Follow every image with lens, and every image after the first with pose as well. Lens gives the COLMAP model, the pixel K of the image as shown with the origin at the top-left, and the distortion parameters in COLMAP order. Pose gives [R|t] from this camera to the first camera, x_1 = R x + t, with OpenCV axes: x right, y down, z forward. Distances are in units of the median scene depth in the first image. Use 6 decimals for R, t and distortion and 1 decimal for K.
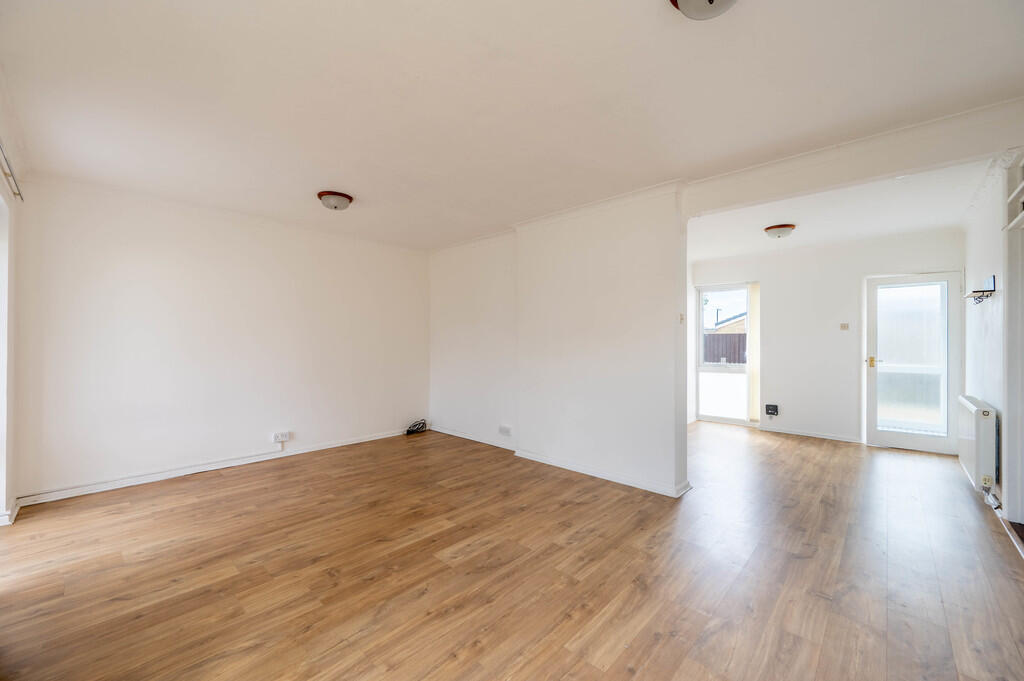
lens RADIAL K [[404.2, 0, 512.0], [0, 404.2, 340.5], [0, 0, 1]] dist [-0.000026, -0.000015]
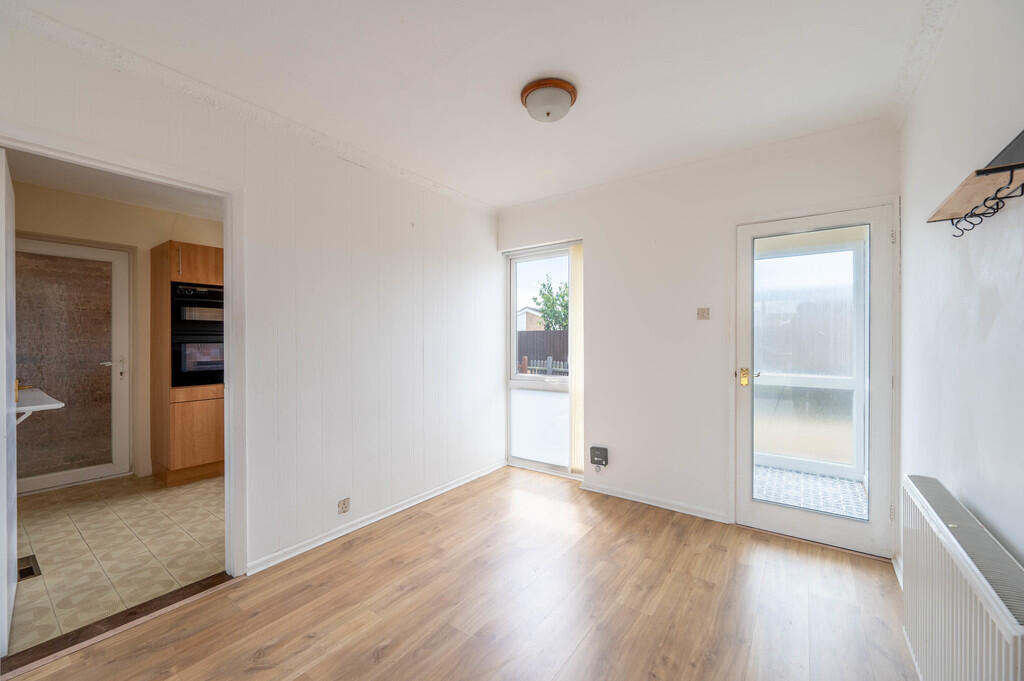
lens RADIAL K [[415.2, 0, 512.0], [0, 415.2, 340.5], [0, 0, 1]] dist [0.010206, 0.000066]
pose [[0.992125, -0.007172, 0.125044, 0.155468], [0.008097, 0.999943, -0.006896, 0.002062], [-0.124987, 0.007854, 0.992127, 0.144667]]
